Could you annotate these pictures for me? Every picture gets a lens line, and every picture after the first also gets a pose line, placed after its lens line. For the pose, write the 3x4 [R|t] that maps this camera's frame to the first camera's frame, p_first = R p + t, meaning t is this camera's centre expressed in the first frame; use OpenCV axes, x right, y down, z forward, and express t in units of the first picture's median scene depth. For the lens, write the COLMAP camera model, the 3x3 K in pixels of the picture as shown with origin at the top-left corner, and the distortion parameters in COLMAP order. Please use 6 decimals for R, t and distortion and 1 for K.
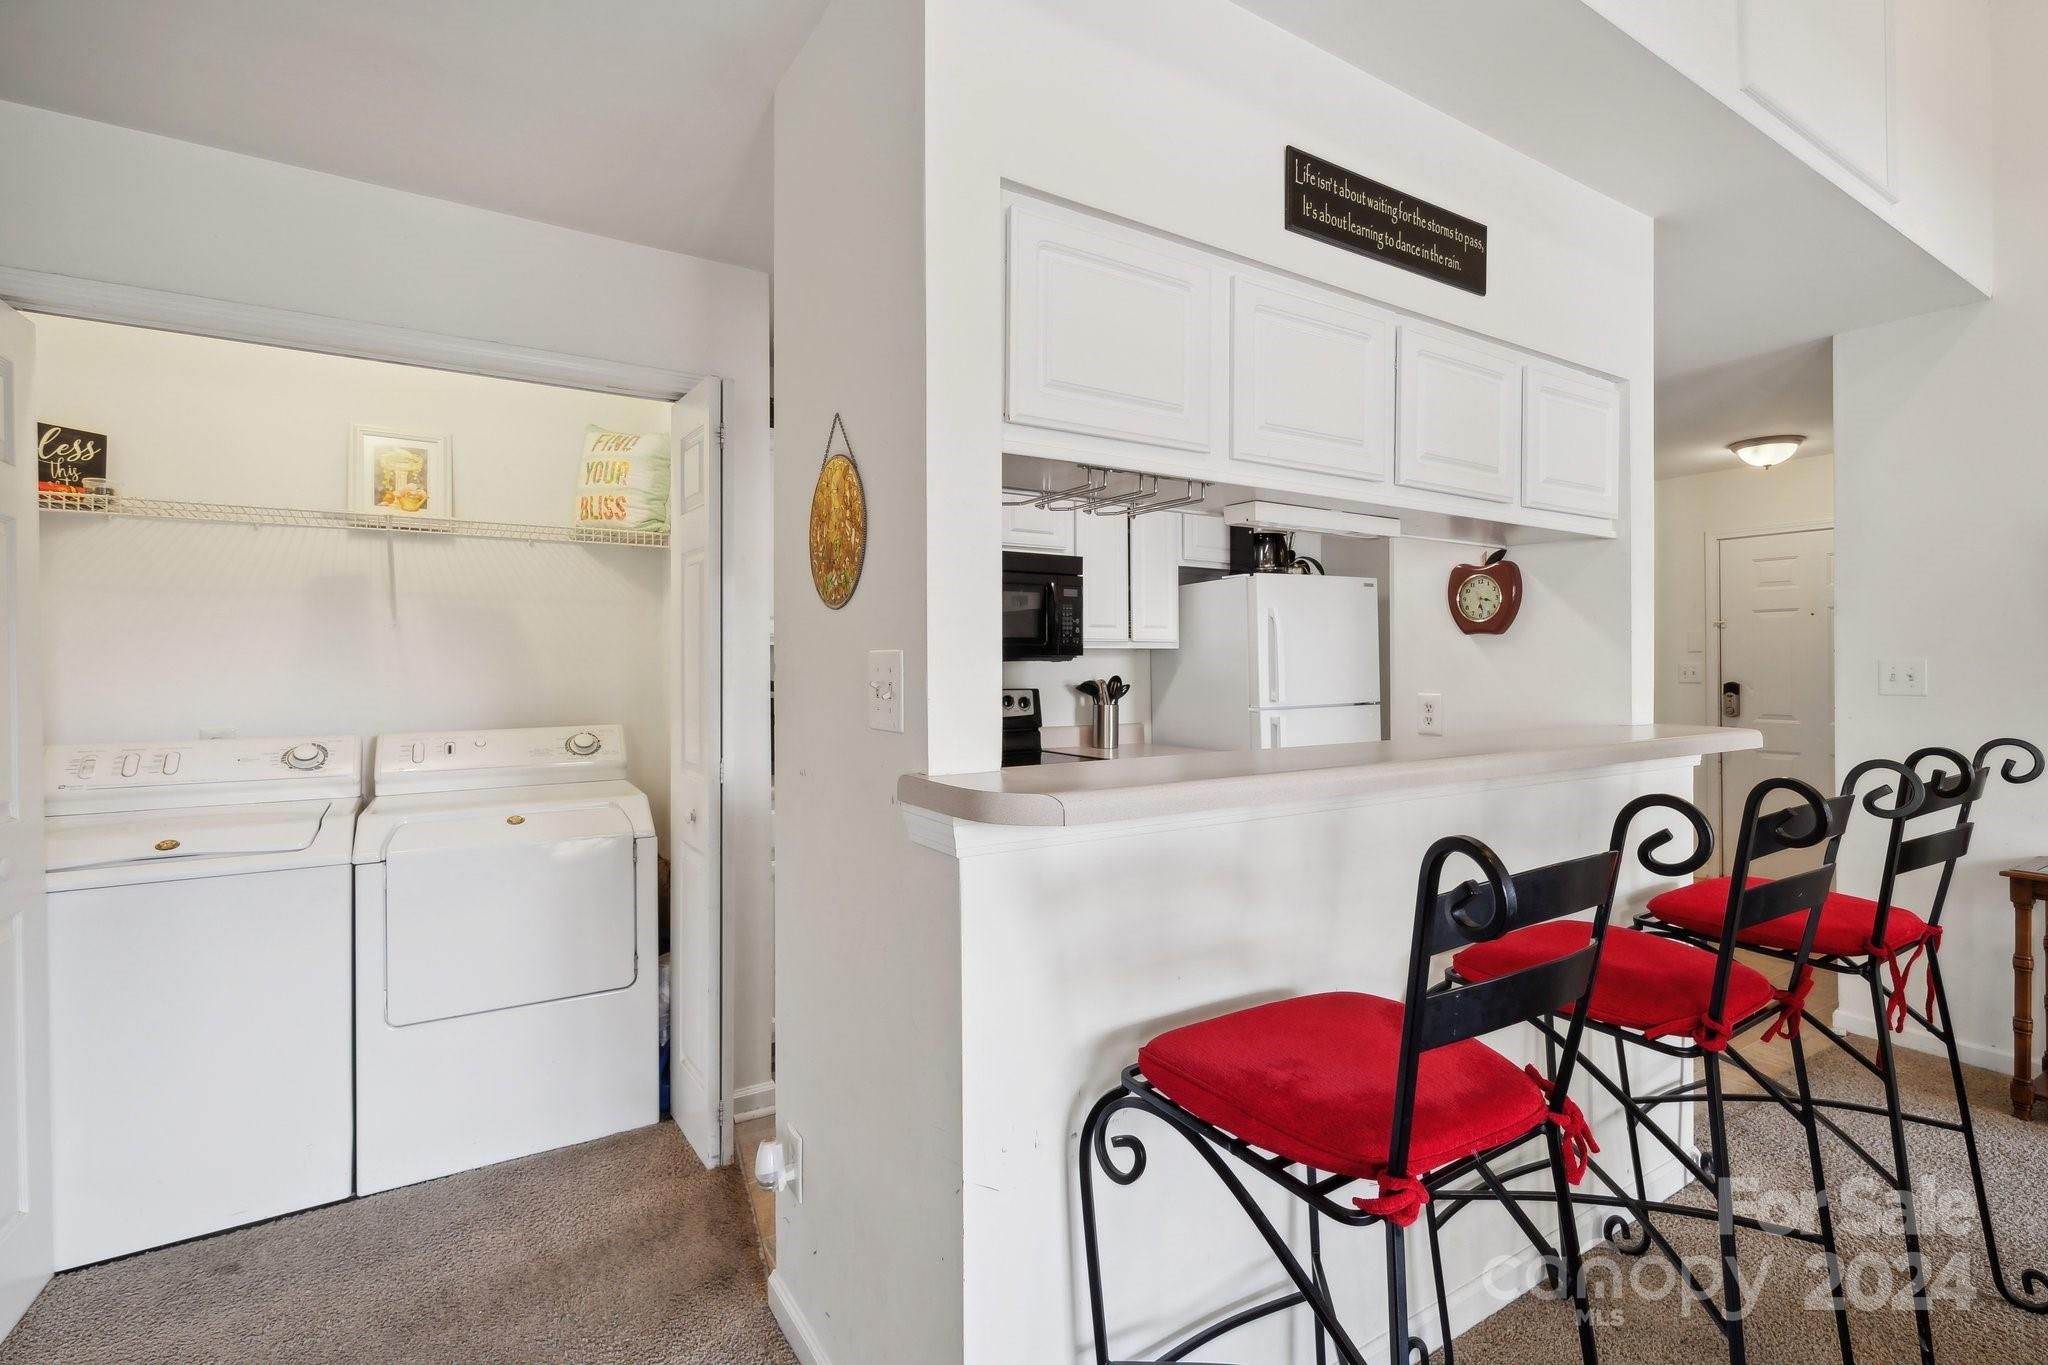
lens RADIAL K [[954.1, 0, 1045.1], [0, 954.1, 667.7], [0, 0, 1]] dist [0.001450, 0.000006]
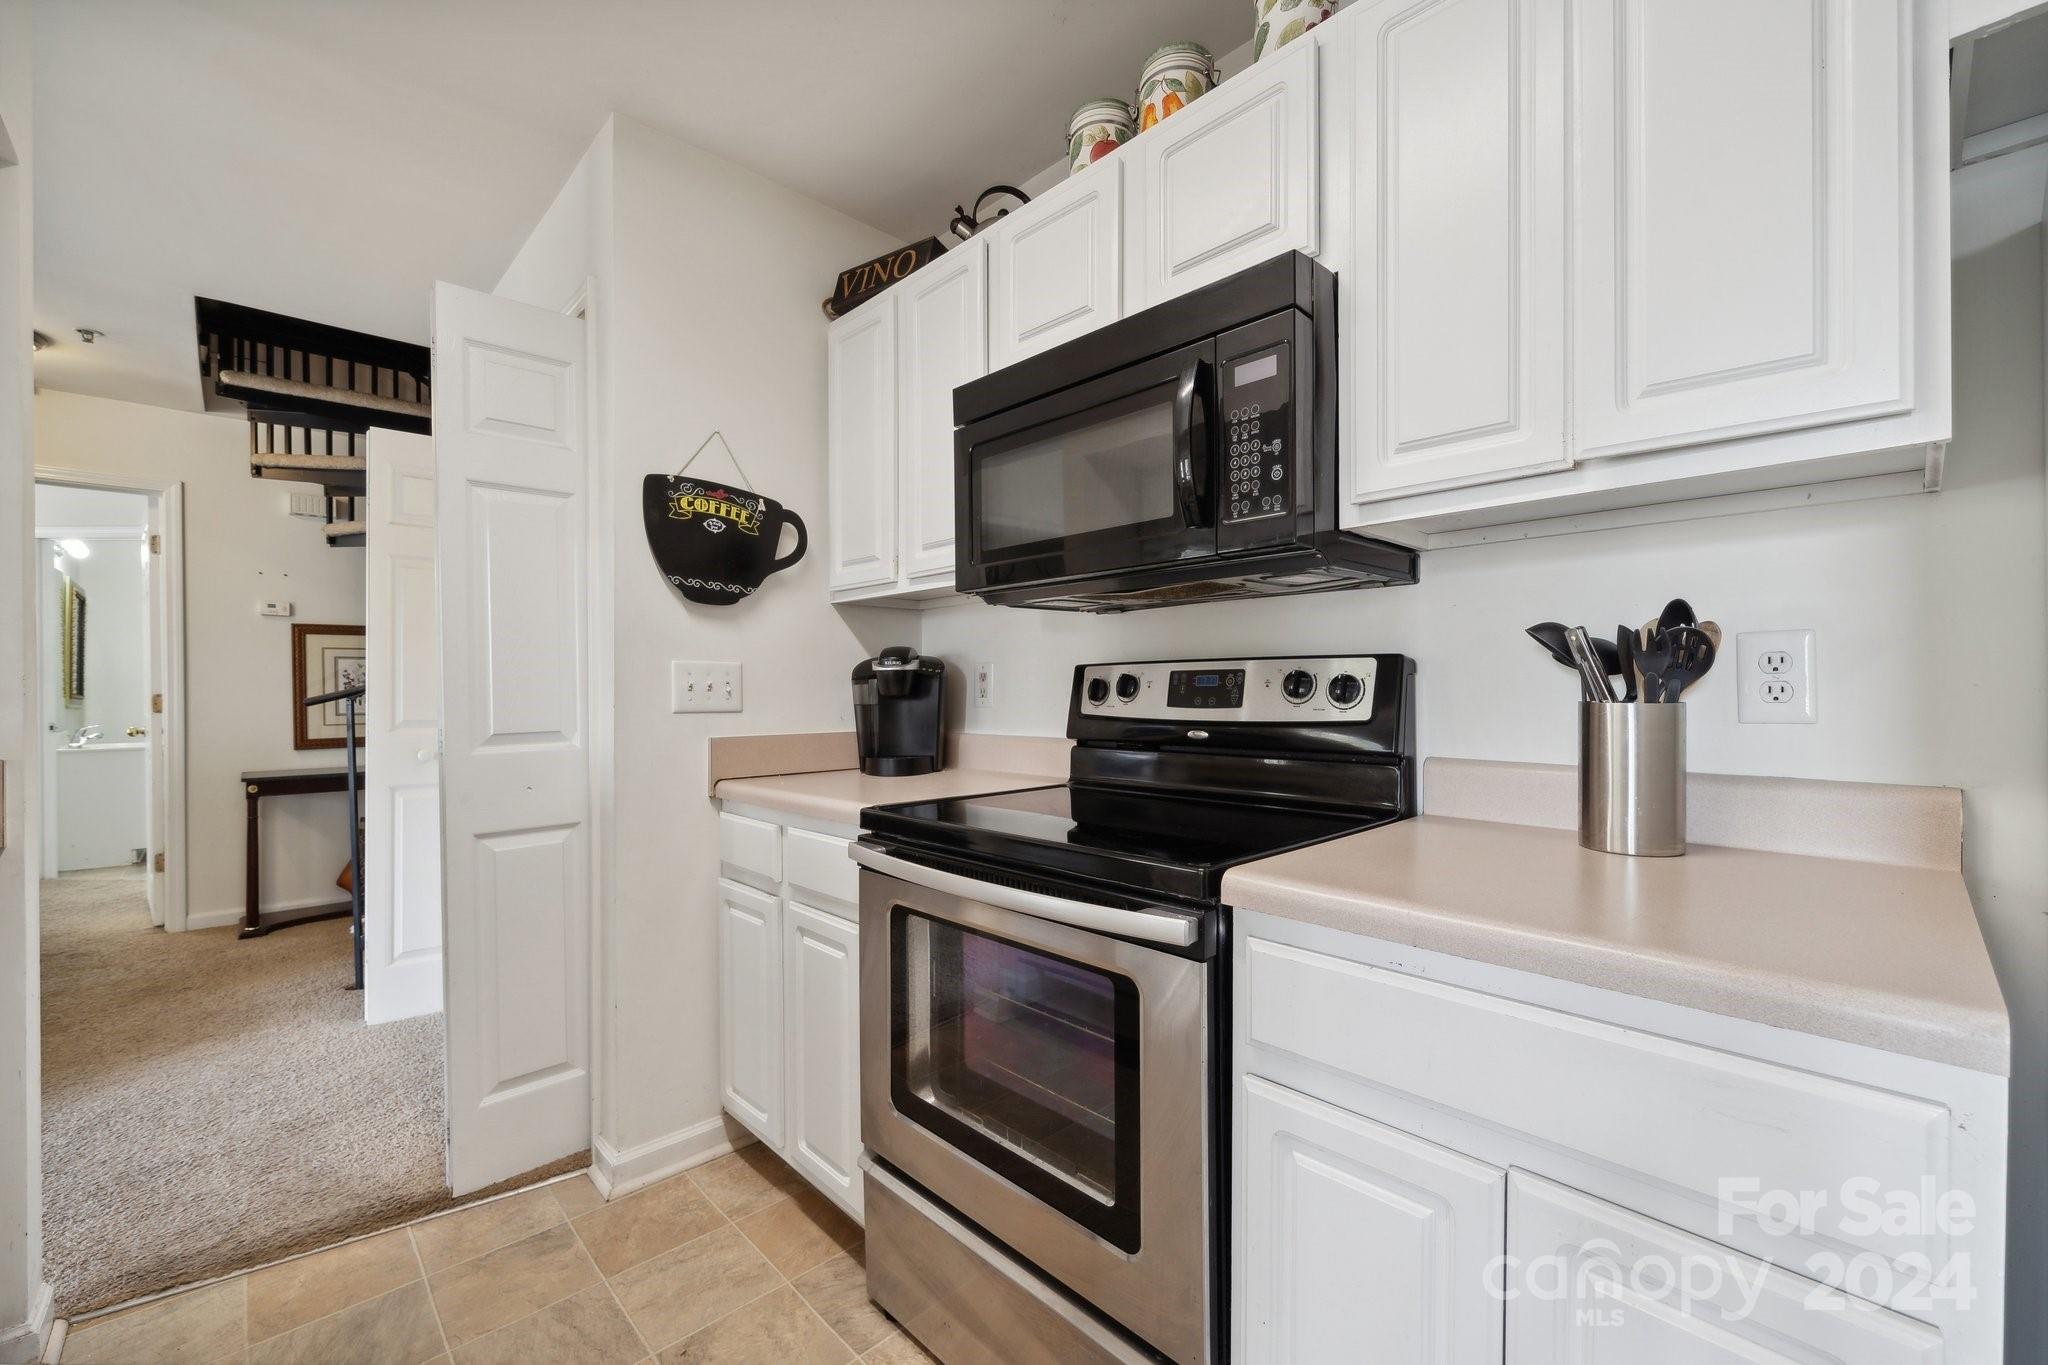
lens RADIAL K [[836.1, 0, 1034.2], [0, 836.1, 689.2], [0, 0, 1]] dist [0.000250, 0.000070]
pose [[0.183059, 0.004467, -0.983092, 0.399688], [0.001688, 0.999987, 0.004858, 0.046975], [0.983101, -0.002548, 0.183049, 1.095578]]
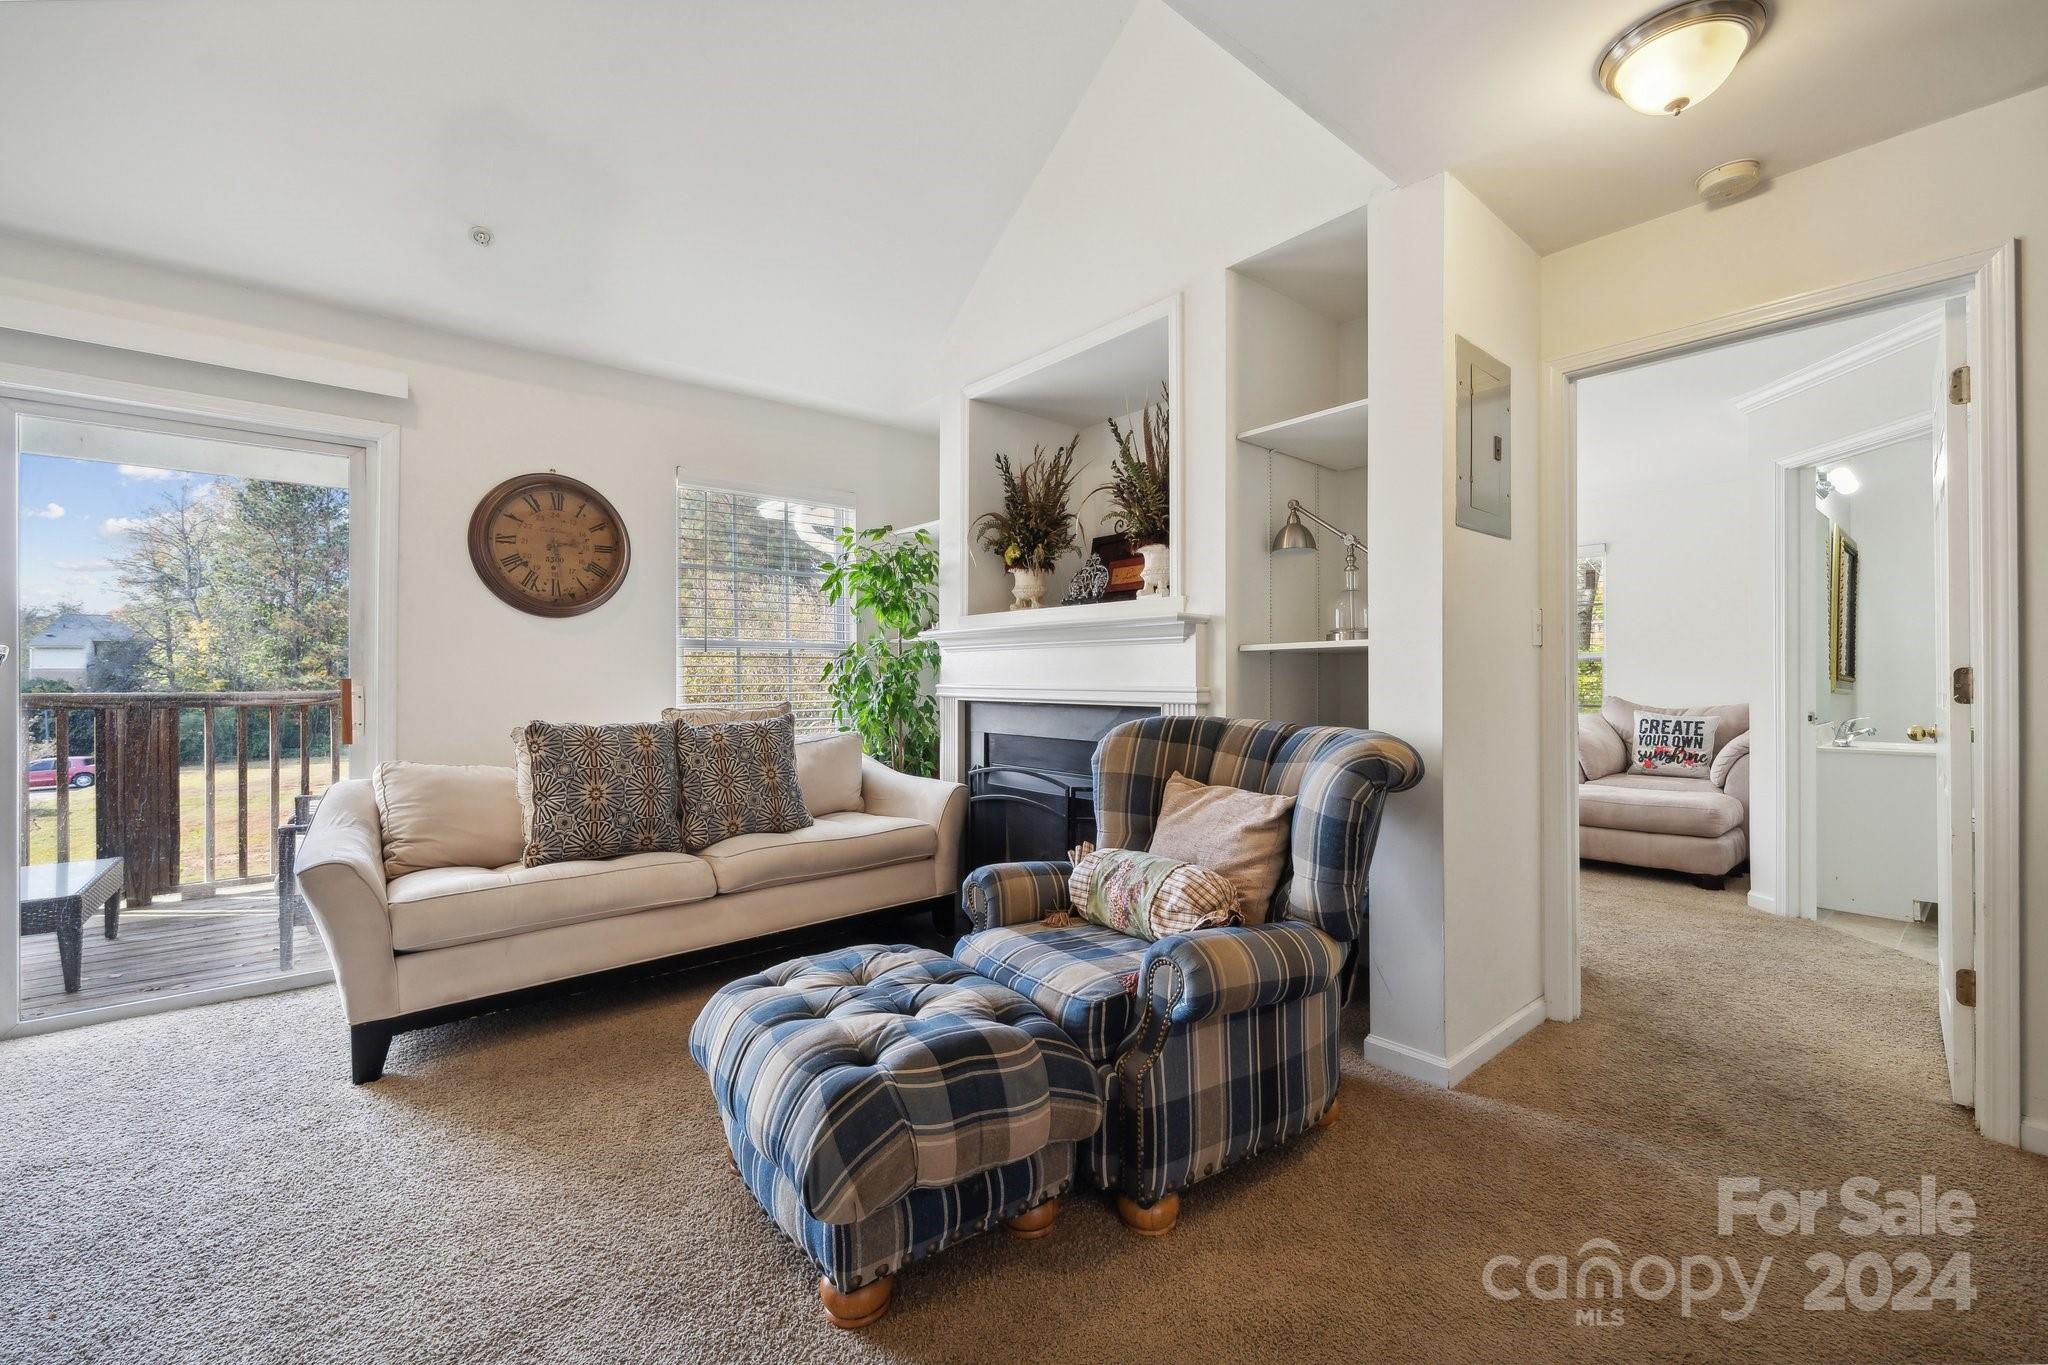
lens RADIAL K [[845.8, 0, 1037.1], [0, 845.8, 681.6], [0, 0, 1]] dist [-0.001227, -0.000329]
pose [[-0.991898, 0.005531, -0.126919, -0.274717], [0.005246, 0.999983, 0.002582, 0.064419], [0.126931, 0.001896, -0.991910, 0.592621]]
